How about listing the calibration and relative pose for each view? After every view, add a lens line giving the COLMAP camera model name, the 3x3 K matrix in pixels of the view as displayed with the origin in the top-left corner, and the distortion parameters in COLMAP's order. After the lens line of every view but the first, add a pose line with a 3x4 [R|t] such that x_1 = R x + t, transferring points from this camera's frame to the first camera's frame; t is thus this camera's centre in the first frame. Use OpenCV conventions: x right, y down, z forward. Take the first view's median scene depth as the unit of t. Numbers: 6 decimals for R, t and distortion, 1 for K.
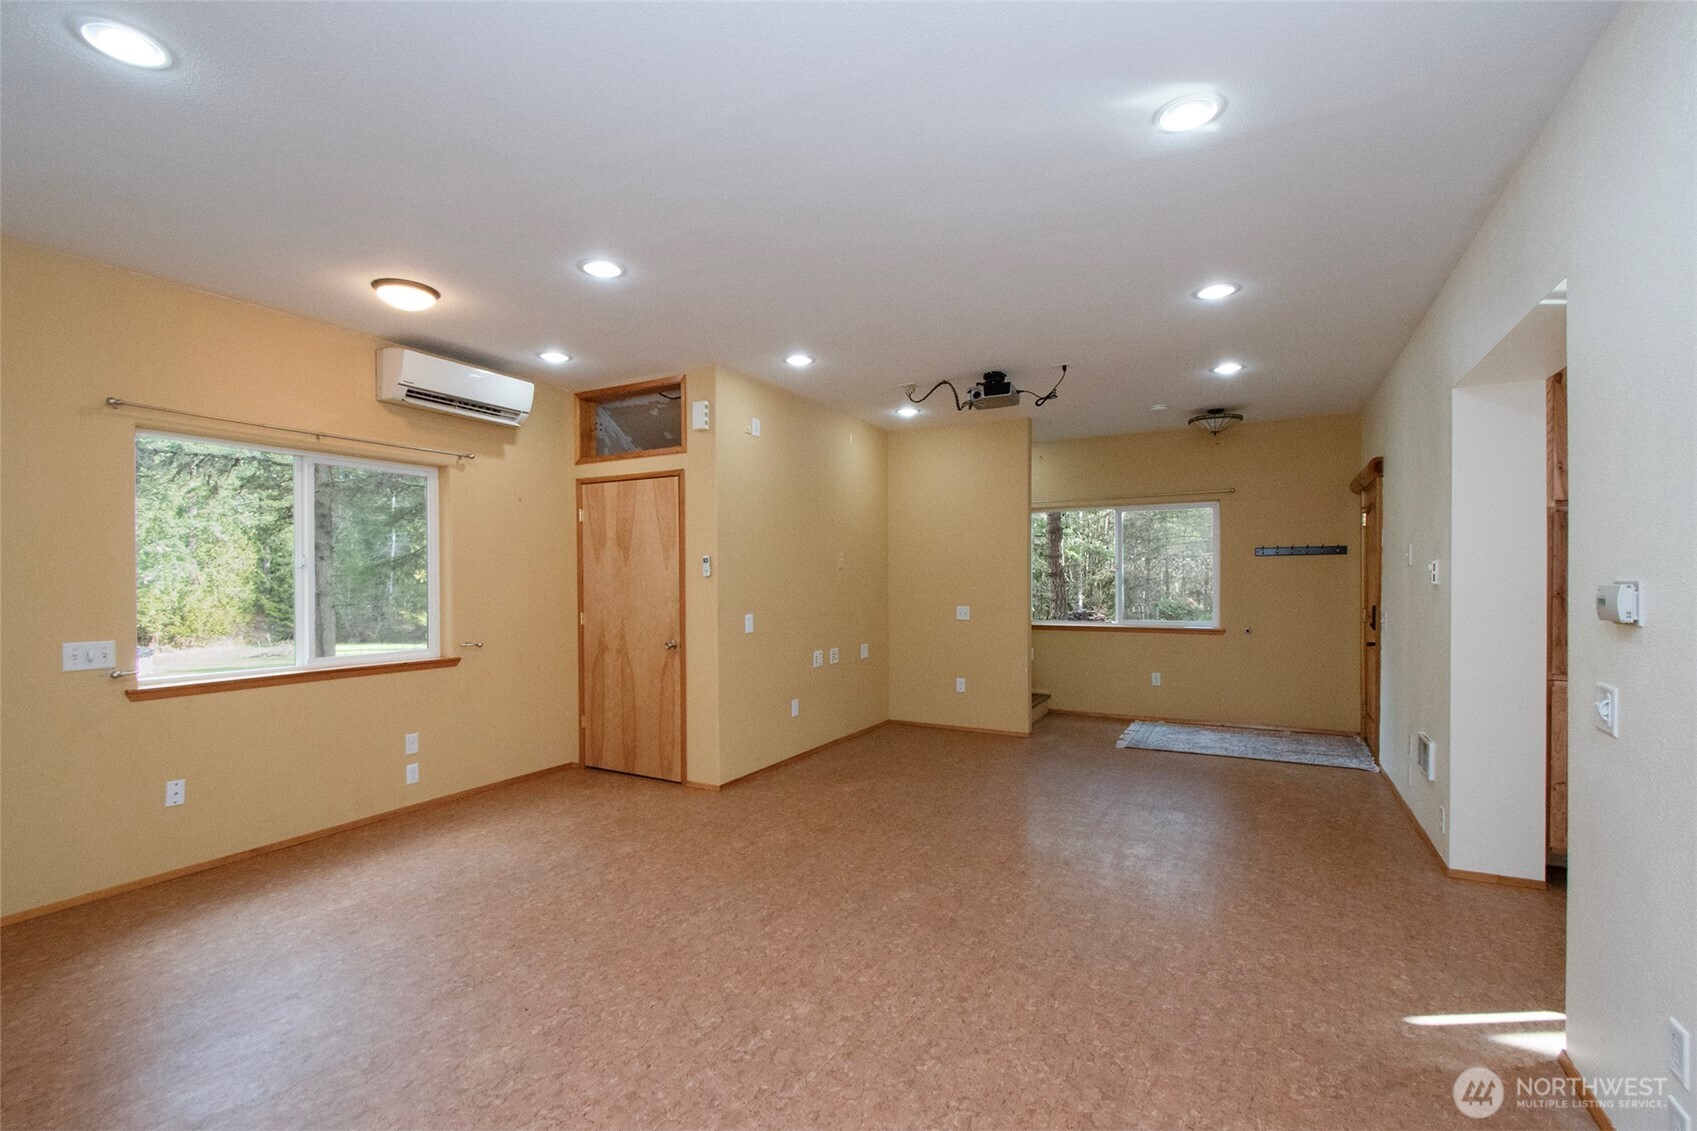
lens RADIAL K [[775.8, 0, 845.1], [0, 775.8, 581.7], [0, 0, 1]] dist [-0.001696, -0.000335]
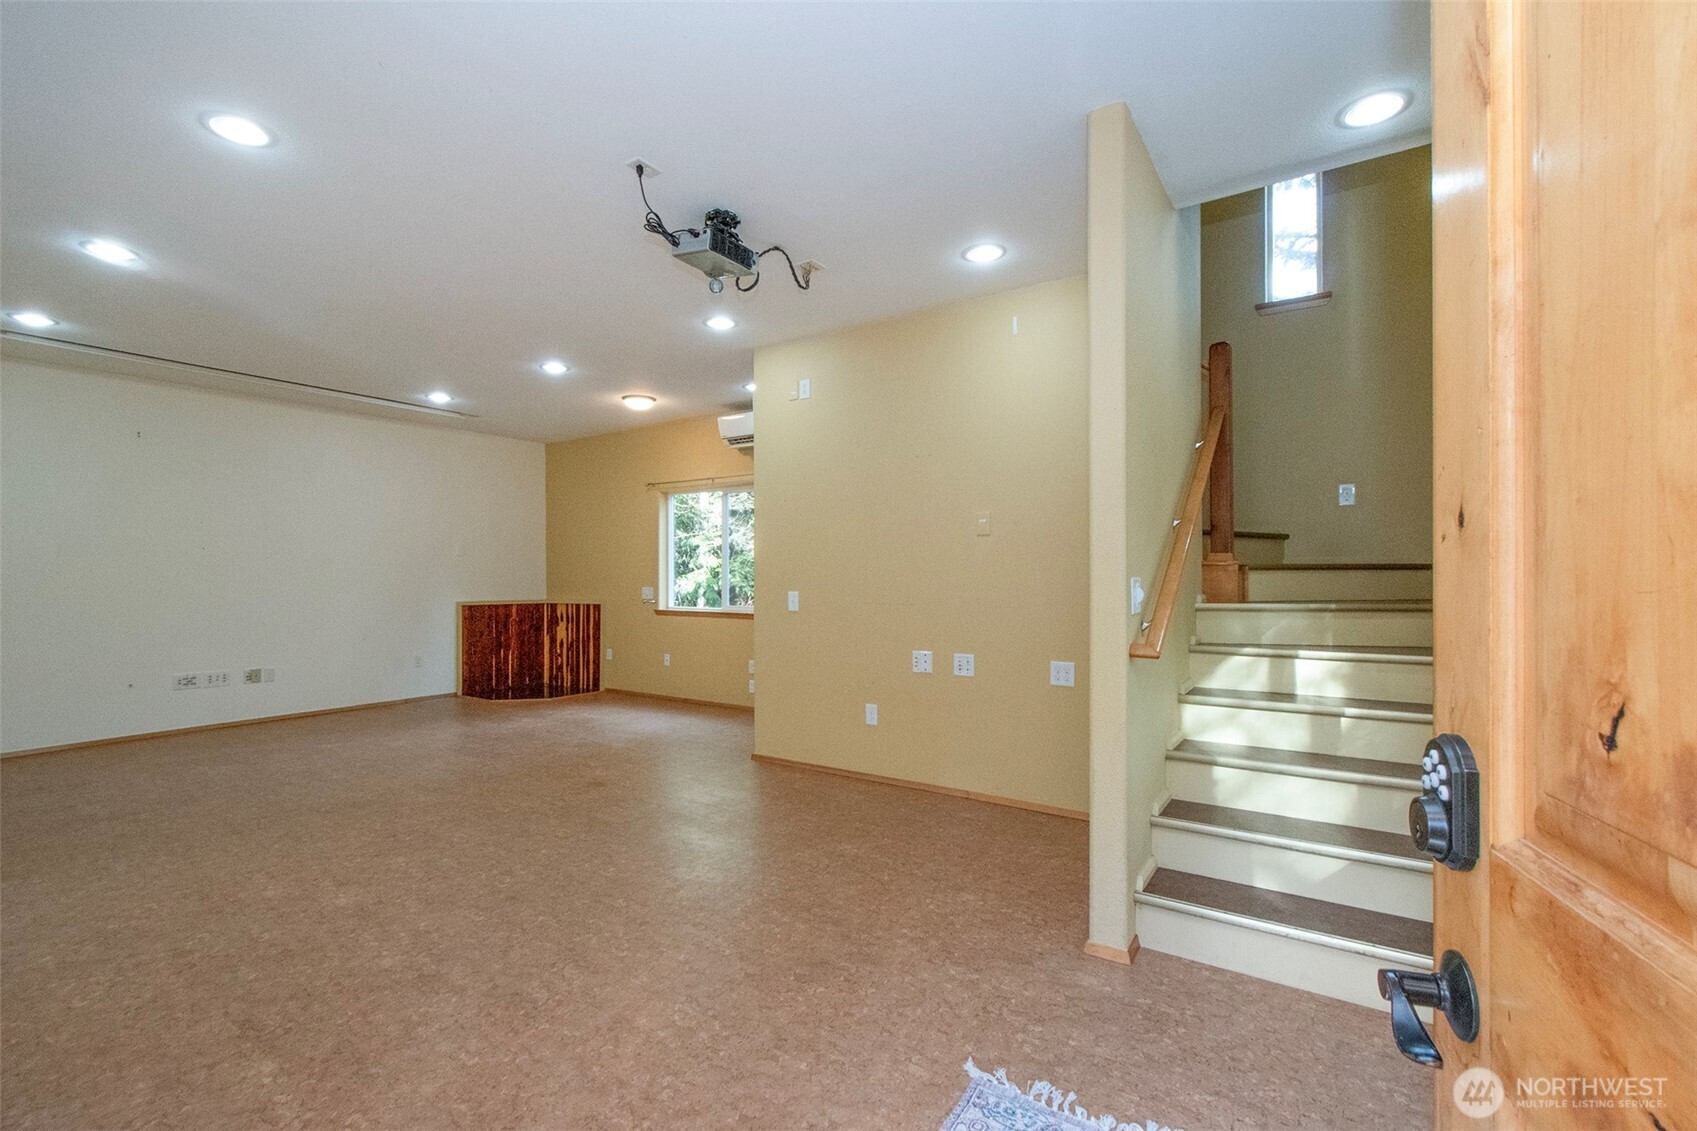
lens RADIAL K [[761.8, 0, 838.9], [0, 761.8, 565.0], [0, 0, 1]] dist [0.000978, -0.000672]
pose [[-0.128913, -0.010131, -0.991604, 0.785655], [-0.003726, 0.999946, -0.009731, 0.019210], [0.991649, 0.002441, -0.128944, 1.172537]]
